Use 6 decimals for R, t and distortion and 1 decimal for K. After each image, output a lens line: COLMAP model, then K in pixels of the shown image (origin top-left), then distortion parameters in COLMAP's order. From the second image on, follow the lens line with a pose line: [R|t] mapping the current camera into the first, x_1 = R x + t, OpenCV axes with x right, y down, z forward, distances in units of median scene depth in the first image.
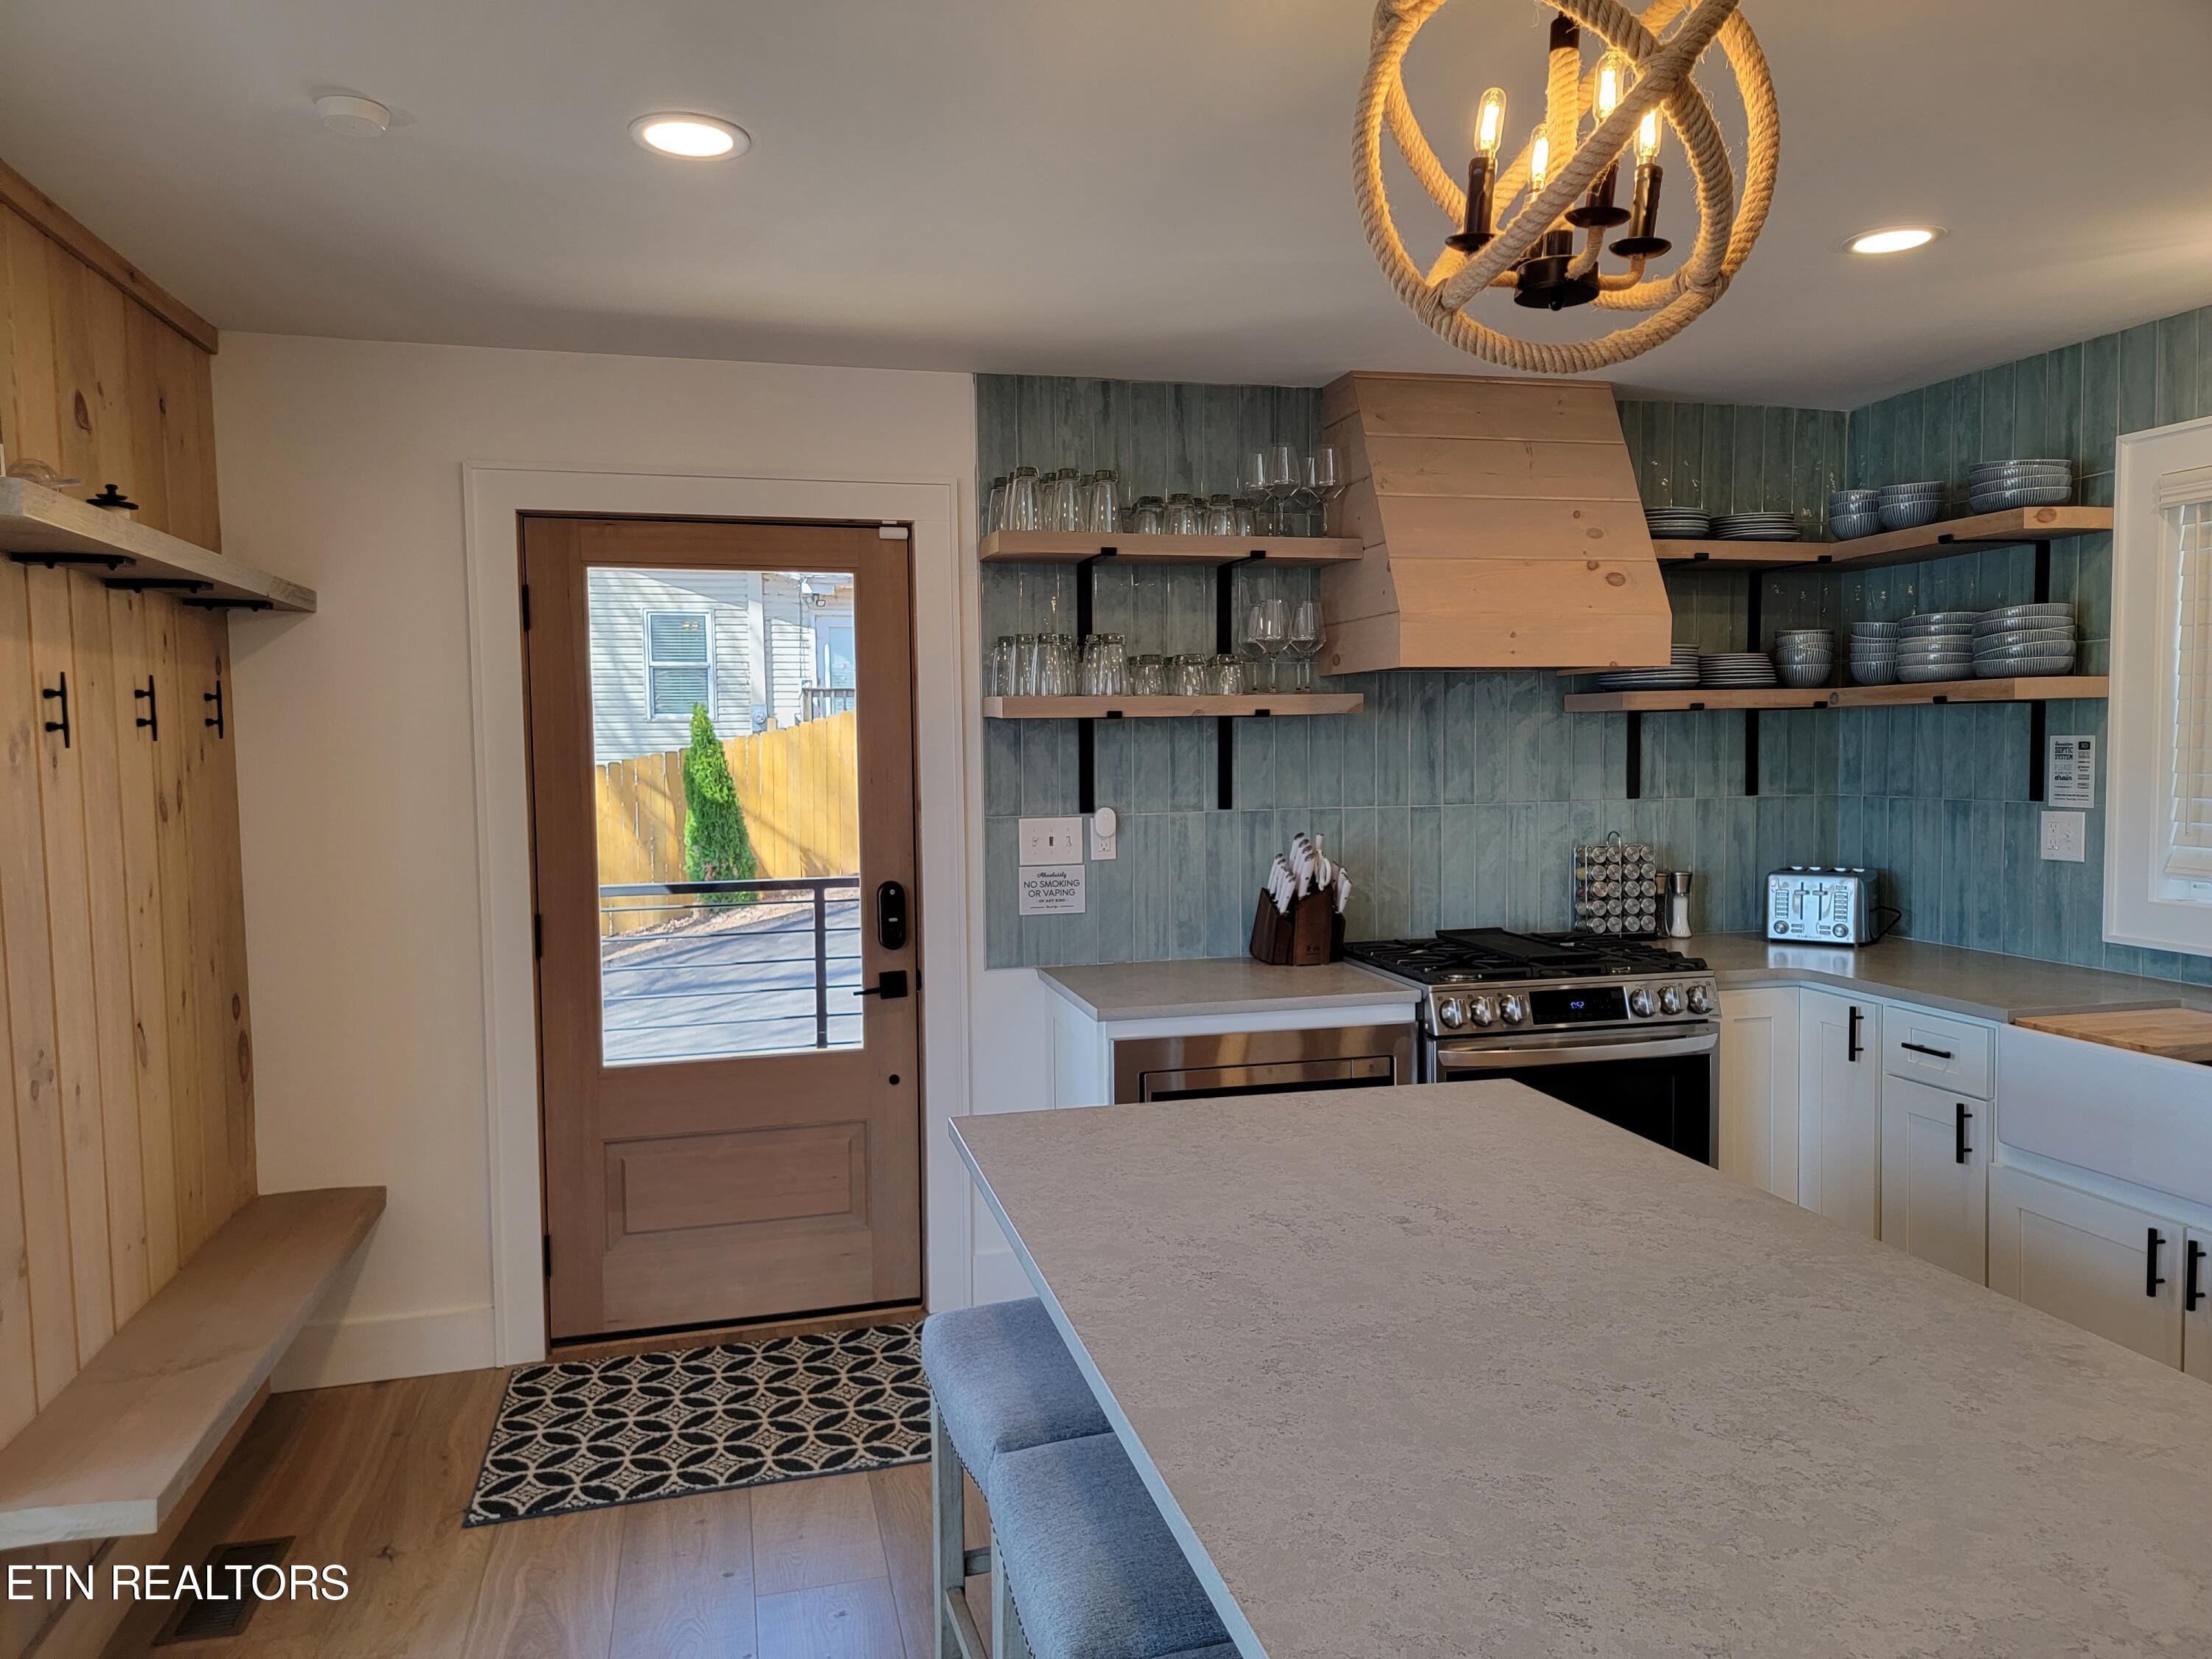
lens RADIAL K [[1554.7, 0, 1116.0], [0, 1554.7, 831.4], [0, 0, 1]] dist [0.065010, -0.044875]
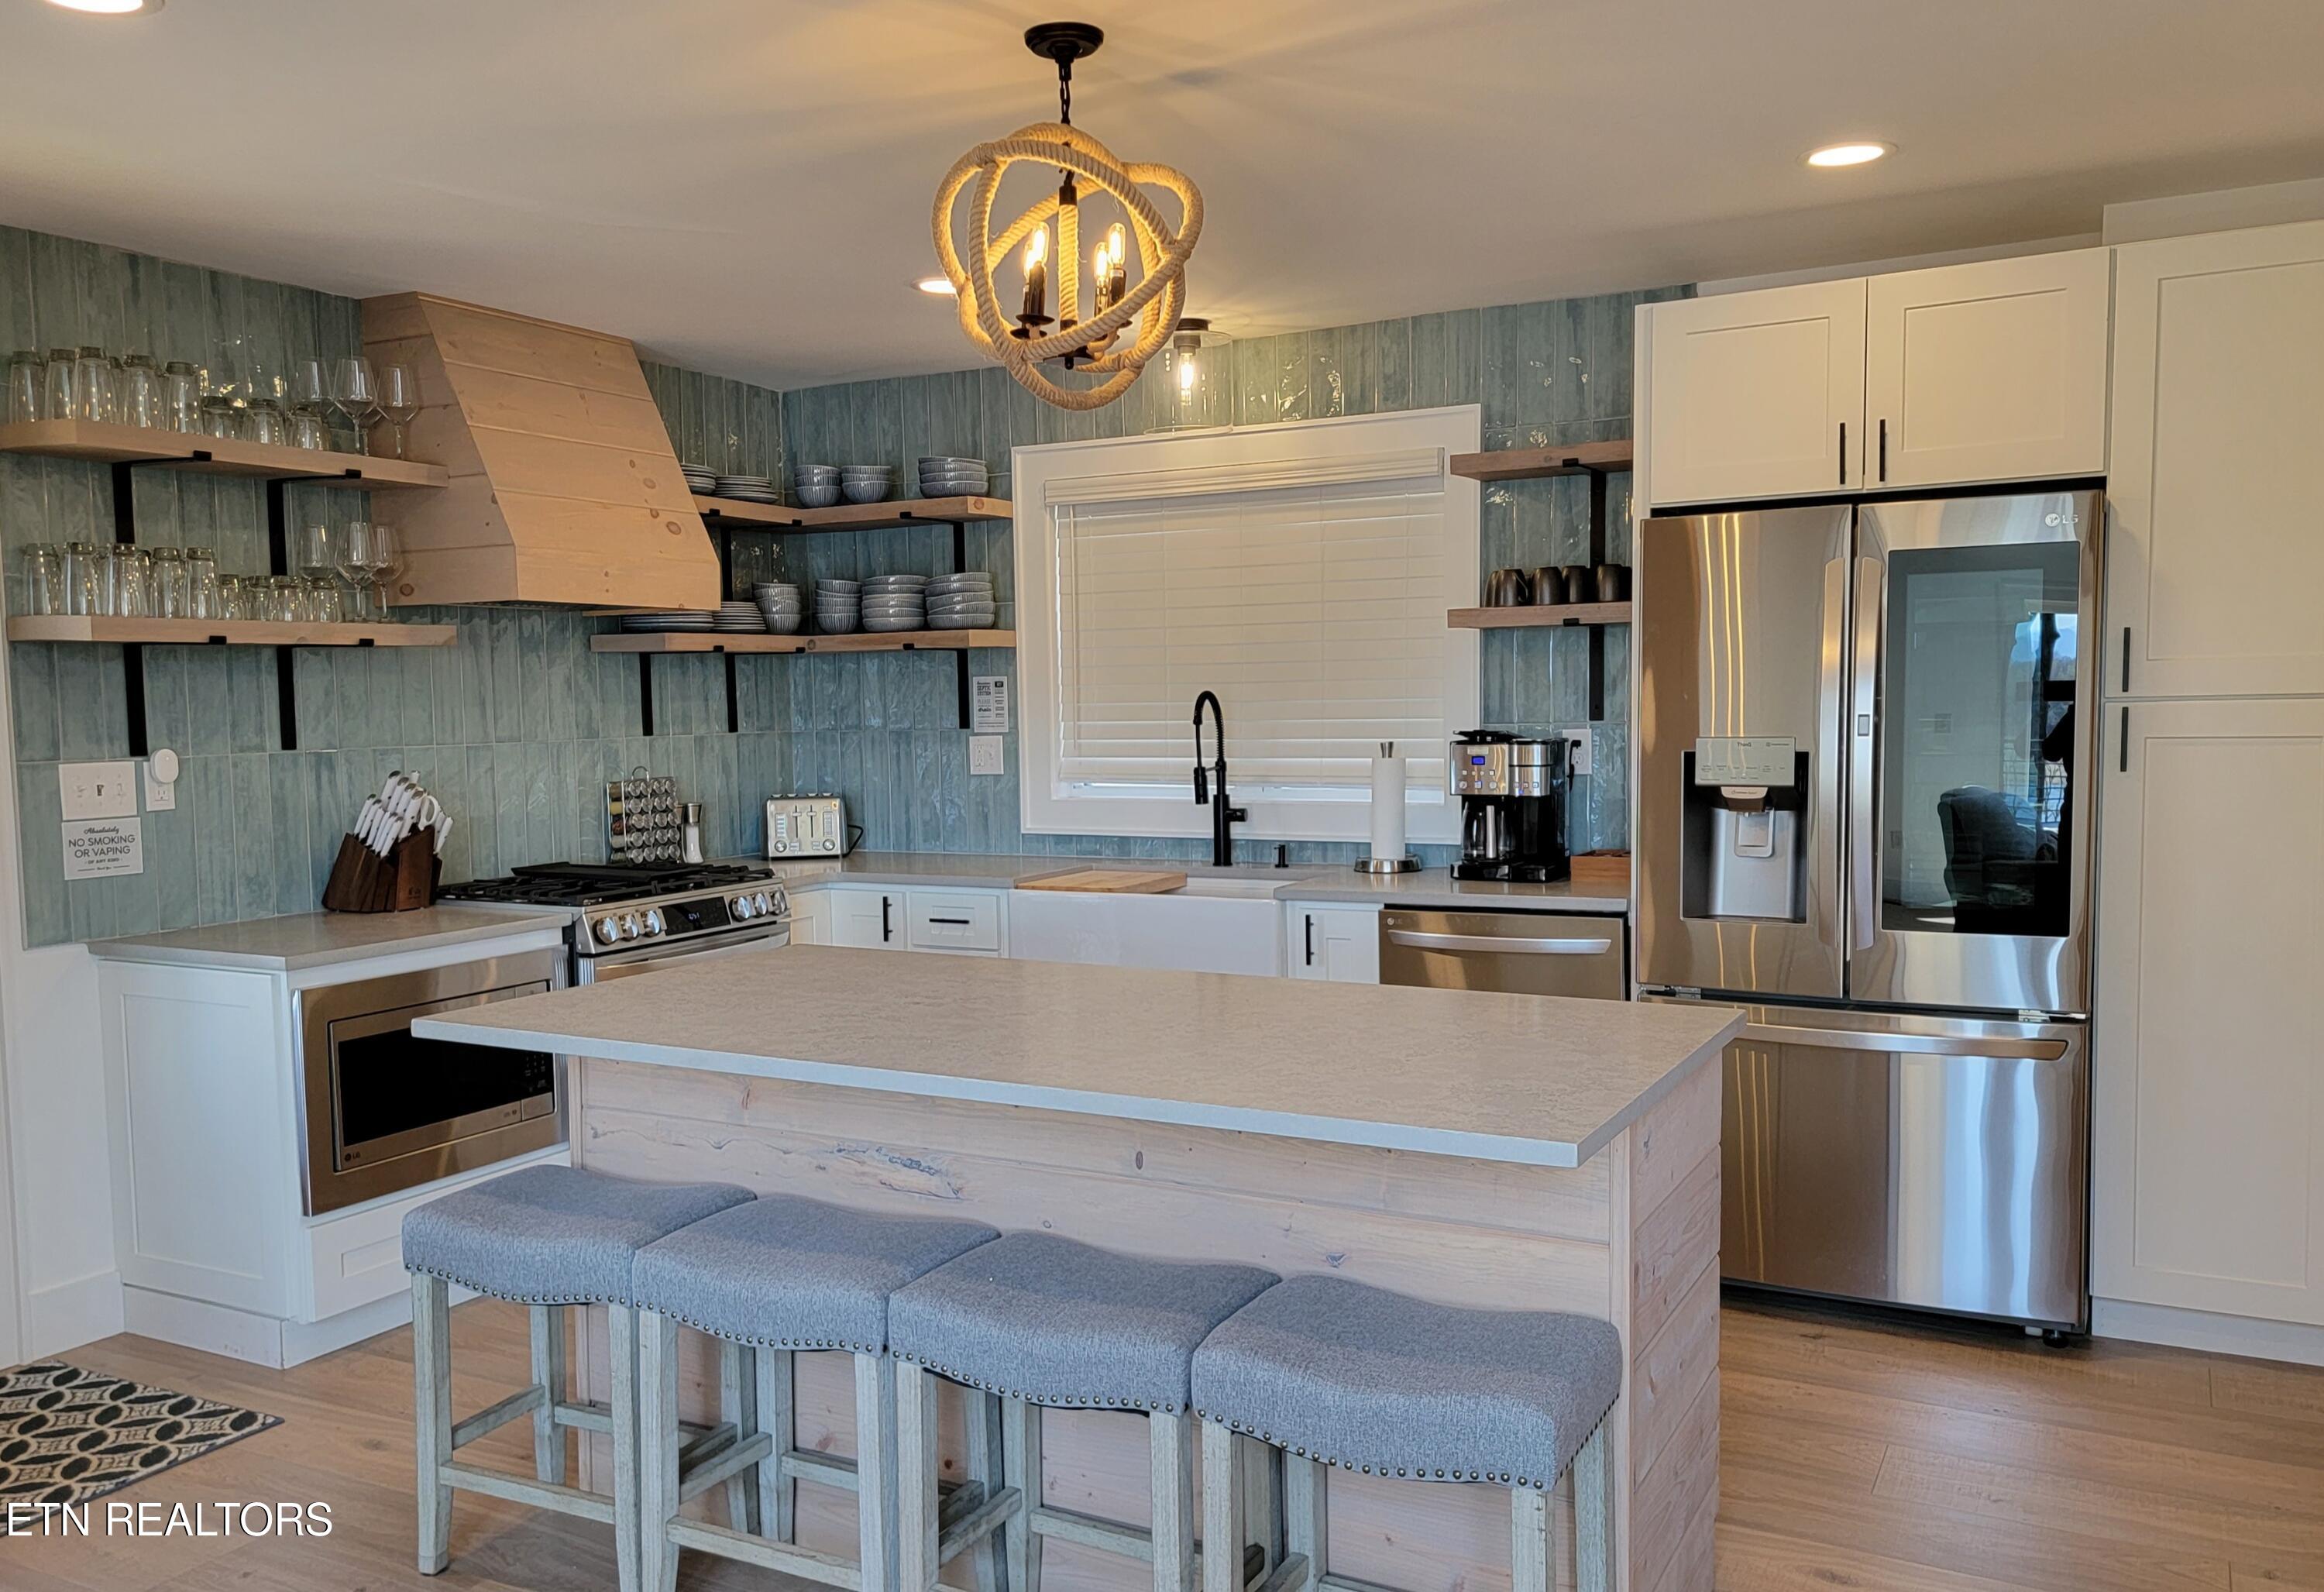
lens RADIAL K [[1883.5, 0, 1190.2], [0, 1883.5, 840.4], [0, 0, 1]] dist [0.071541, -0.048102]
pose [[0.659981, -0.058623, 0.748992, -0.432956], [0.055127, 0.998042, 0.029541, 0.035430], [-0.749257, 0.021793, 0.661920, -0.131271]]
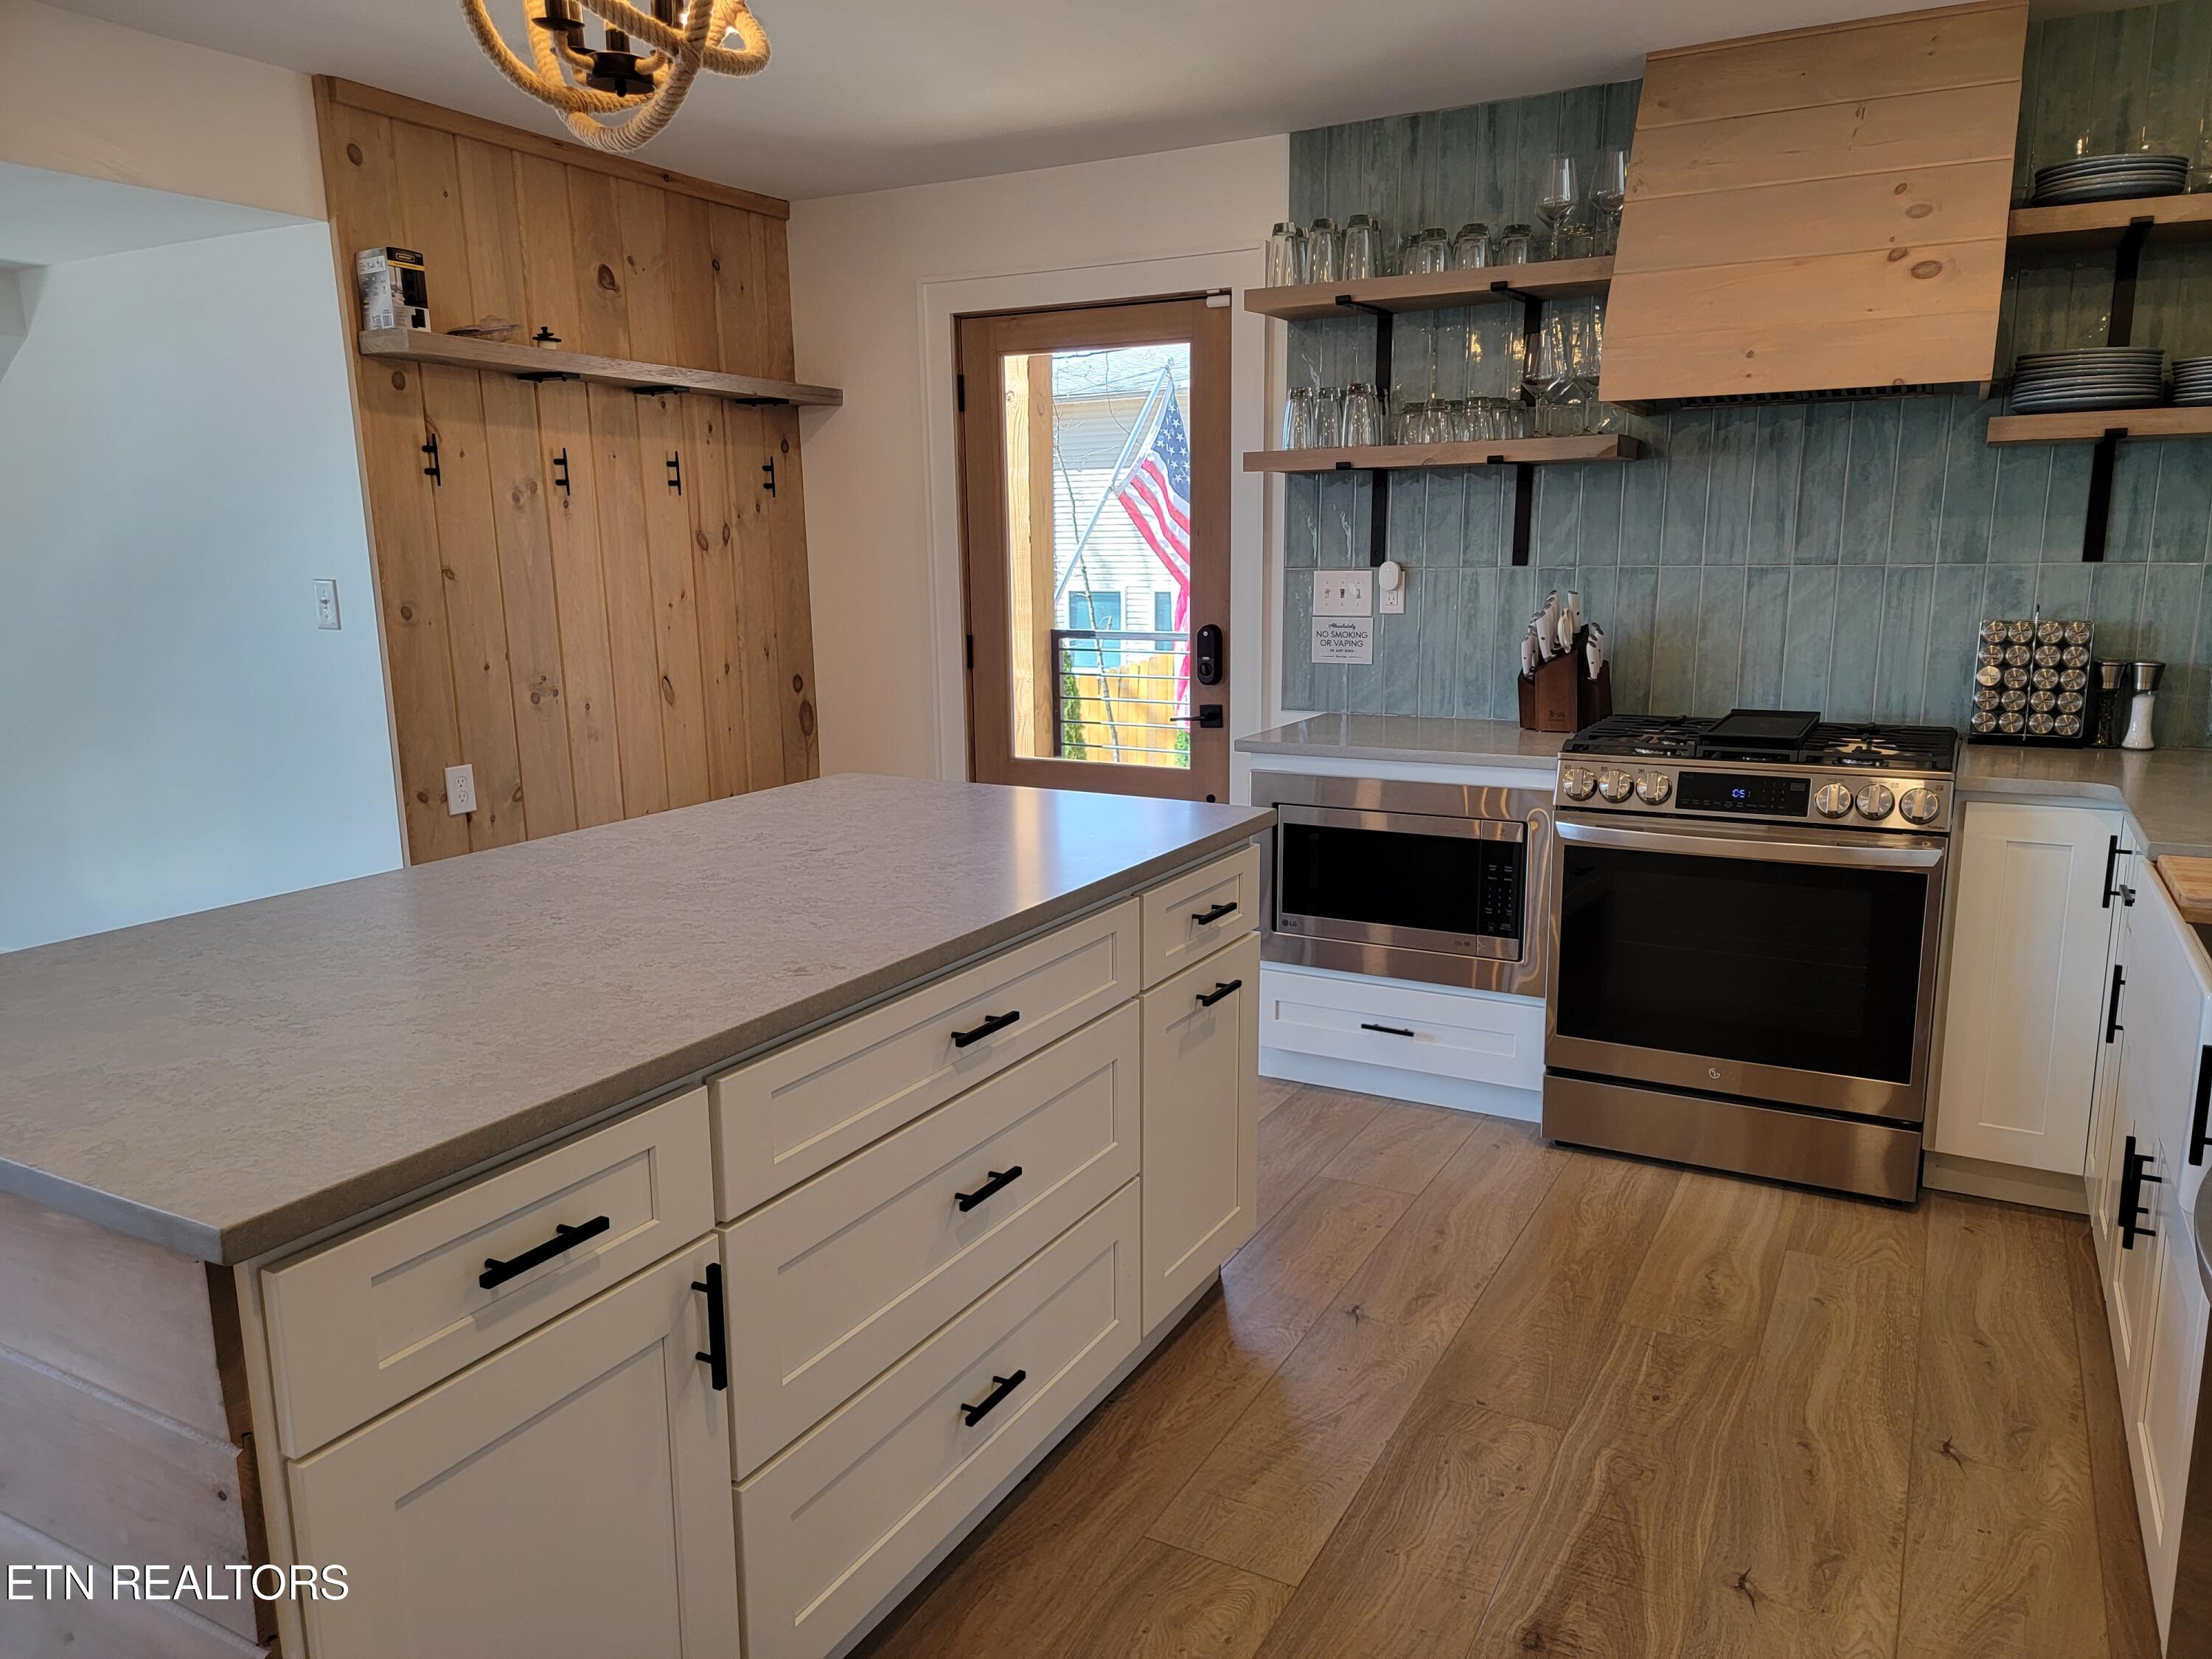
lens RADIAL K [[1554.7, 0, 1119.6], [0, 1554.7, 848.4], [0, 0, 1]] dist [0.065010, -0.044875]
pose [[0.728157, 0.138356, -0.671300, 0.581544], [-0.043139, 0.986724, 0.156572, 0.018065], [0.684051, -0.085050, 0.724459, 0.119341]]
